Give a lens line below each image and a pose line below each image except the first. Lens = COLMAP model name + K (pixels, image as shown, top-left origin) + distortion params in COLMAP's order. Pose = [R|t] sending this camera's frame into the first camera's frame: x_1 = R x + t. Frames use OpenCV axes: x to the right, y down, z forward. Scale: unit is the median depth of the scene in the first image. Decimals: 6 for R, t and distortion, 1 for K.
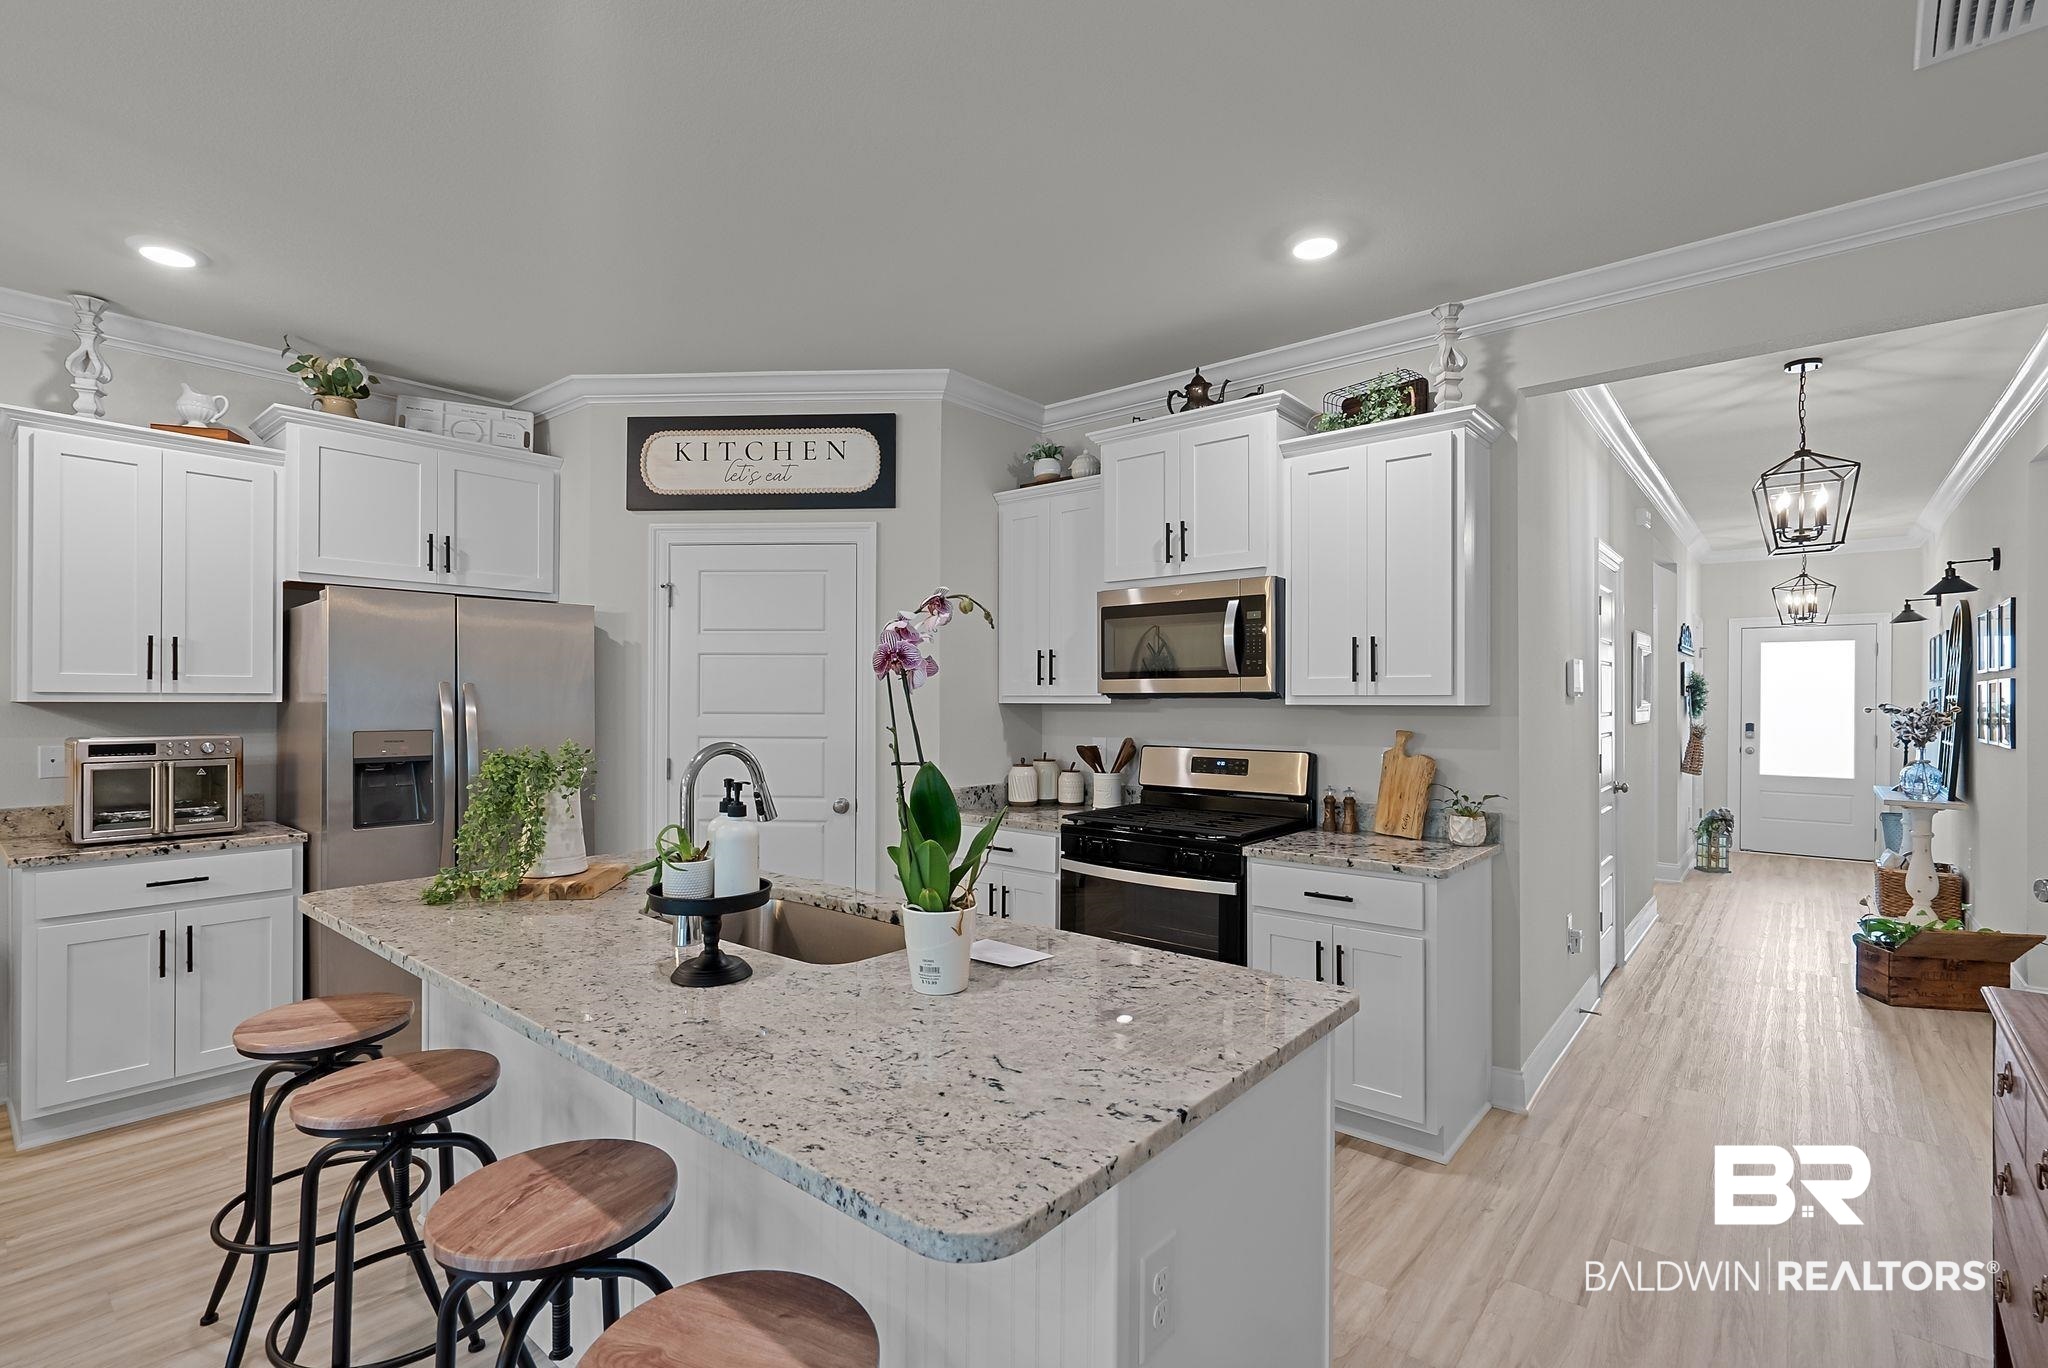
lens RADIAL K [[933.2, 0, 1020.9], [0, 933.2, 695.4], [0, 0, 1]] dist [-0.002179, 0.003446]
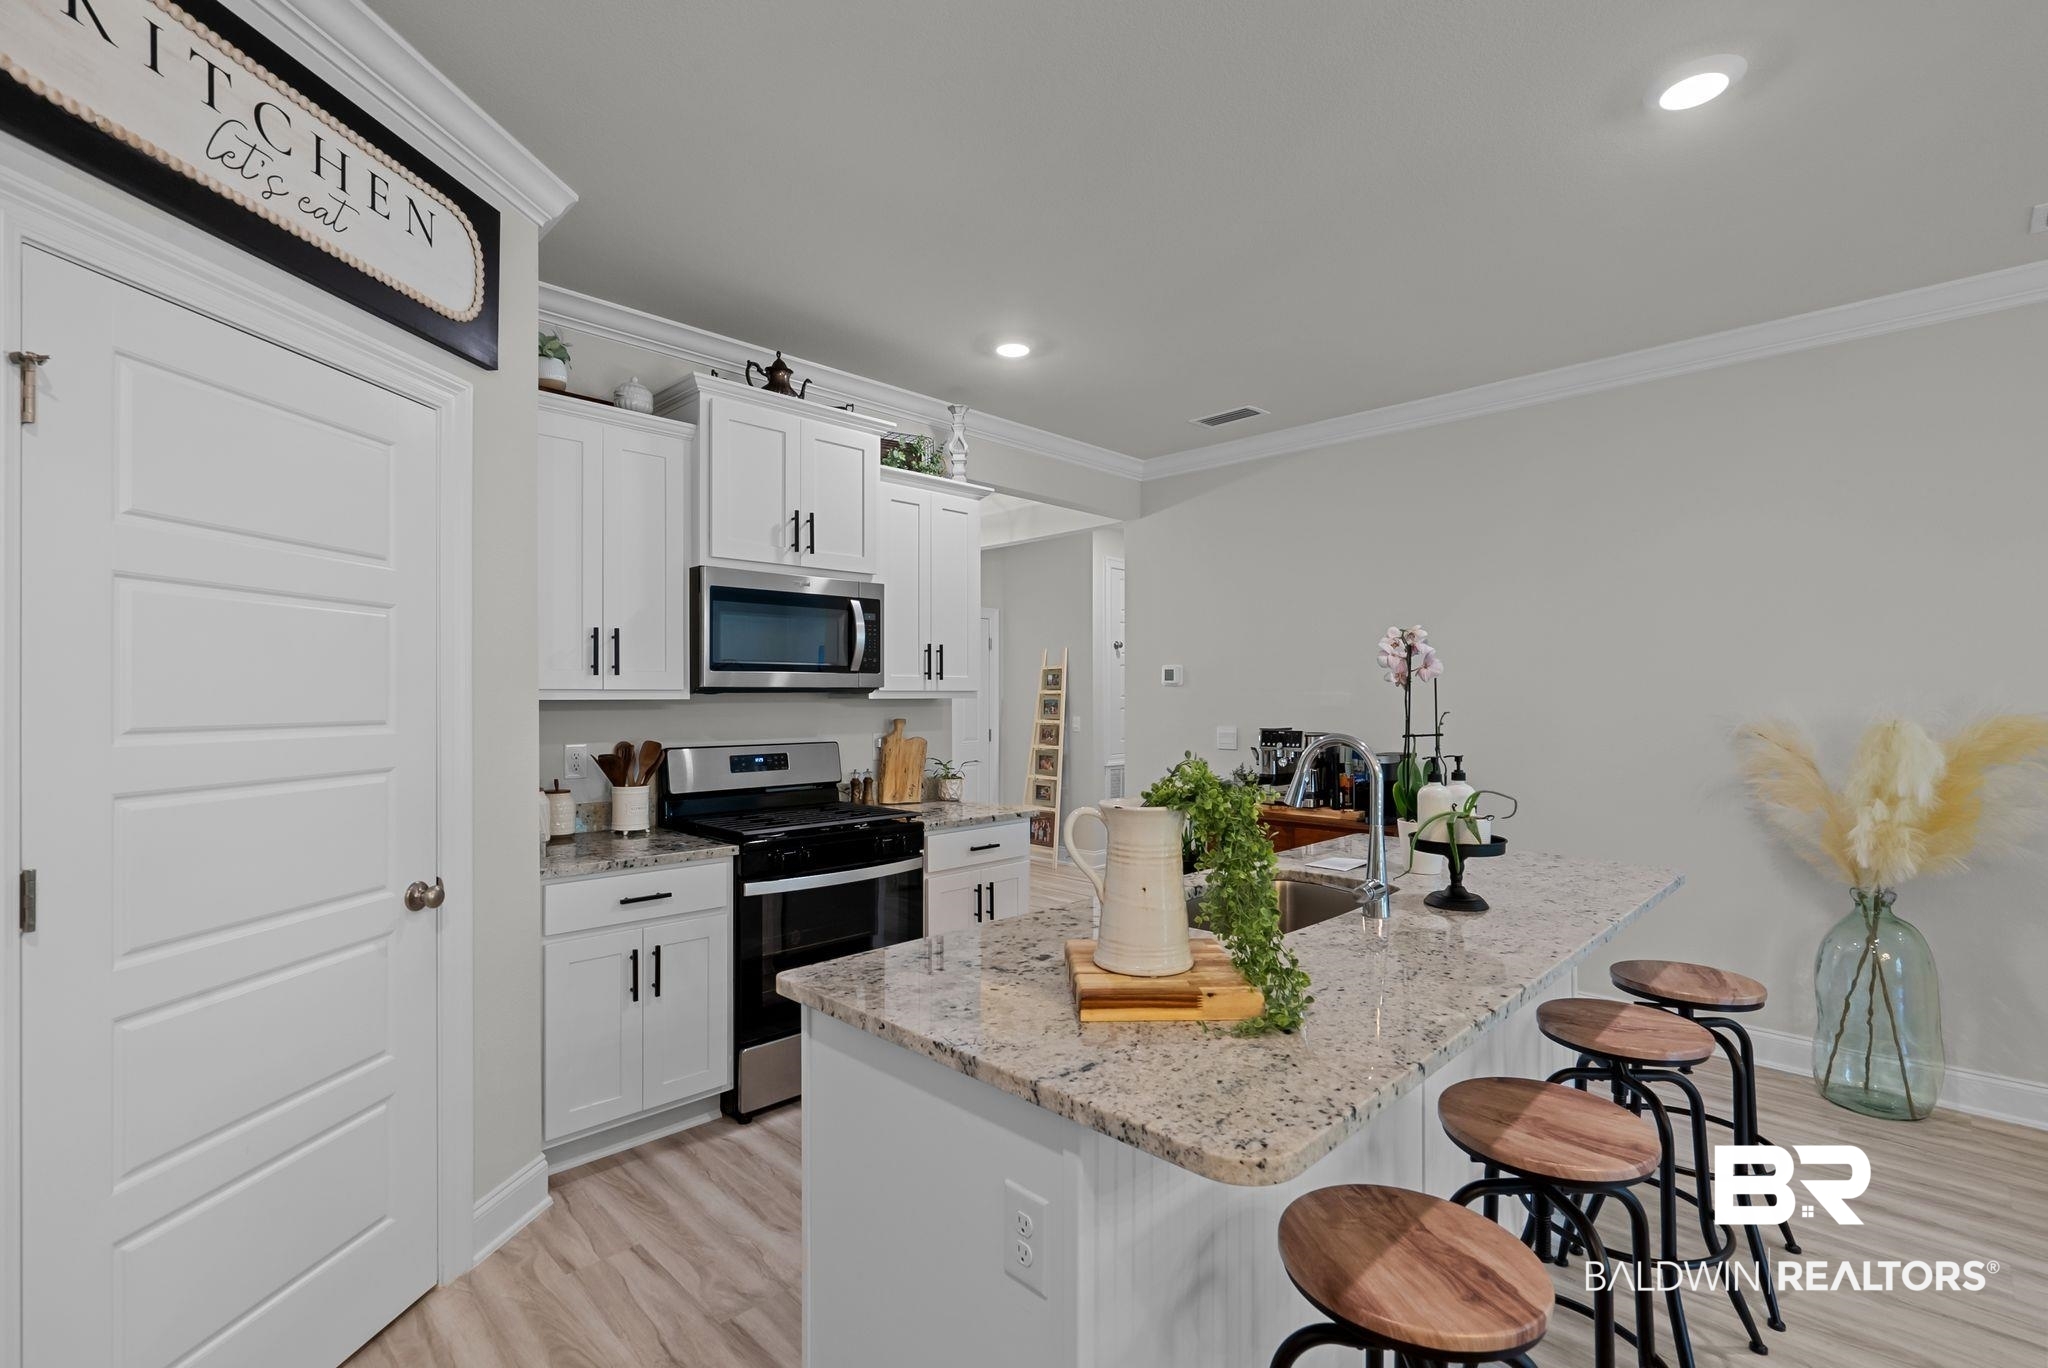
lens RADIAL K [[933.2, 0, 1020.9], [0, 933.2, 695.4], [0, 0, 1]] dist [-0.002179, 0.003446]
pose [[0.078949, -0.002877, 0.996874, -0.741790], [-0.004766, 0.999983, 0.003263, 0.001086], [-0.996867, -0.005009, 0.078934, 0.658253]]
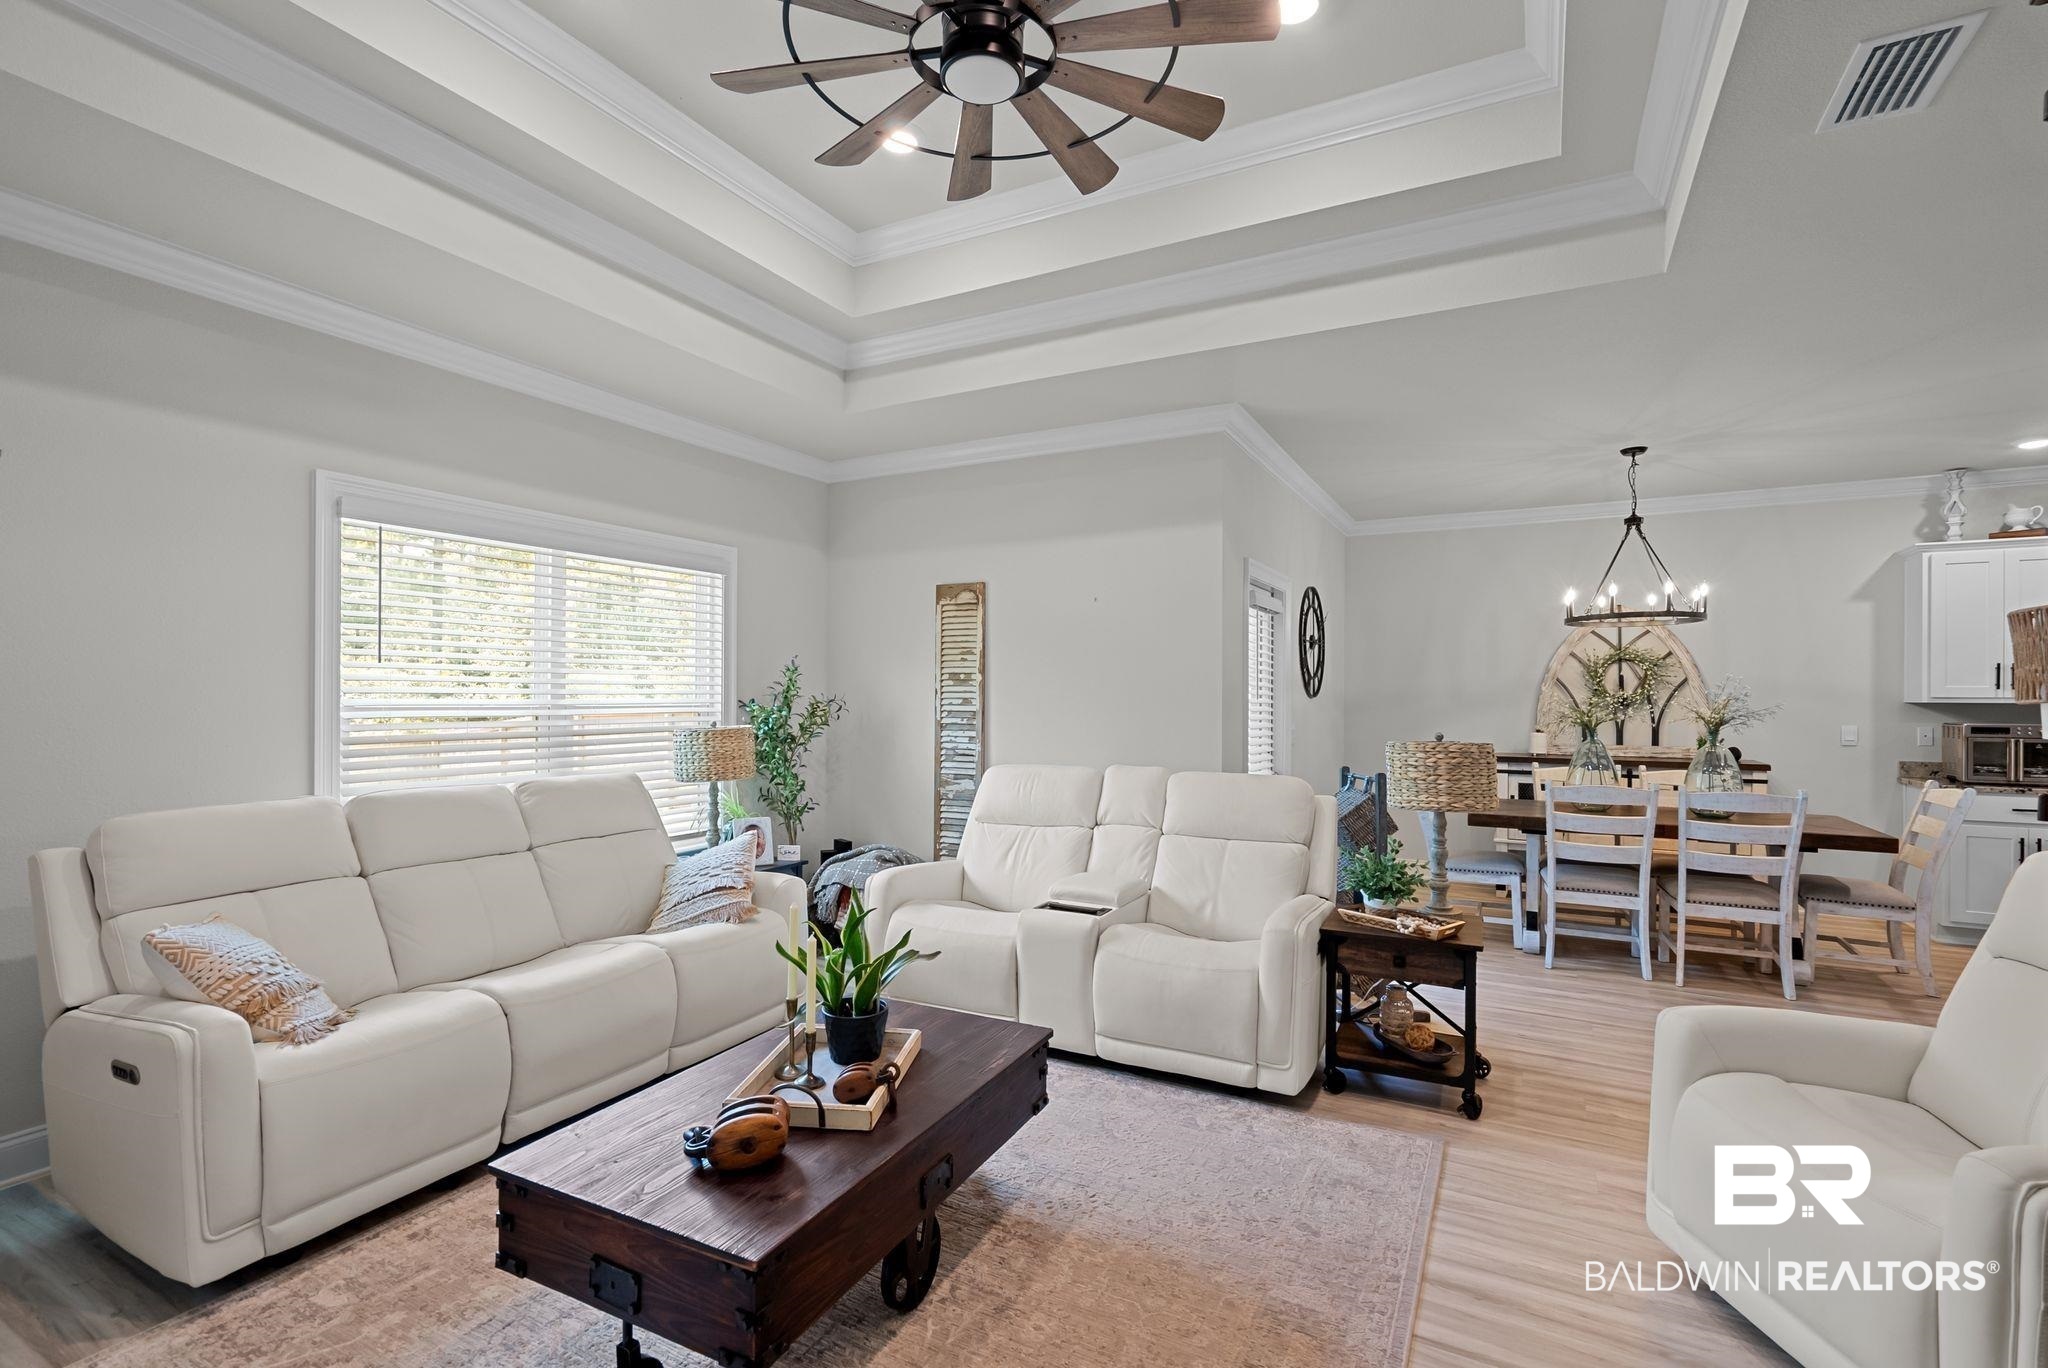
lens RADIAL K [[933.2, 0, 1020.9], [0, 933.2, 695.4], [0, 0, 1]] dist [-0.002179, 0.003446]
pose [[0.200657, -0.005651, -0.979645, 0.307318], [0.000877, 0.999984, -0.005588, 0.001090], [0.979661, 0.000262, 0.200658, -0.908252]]
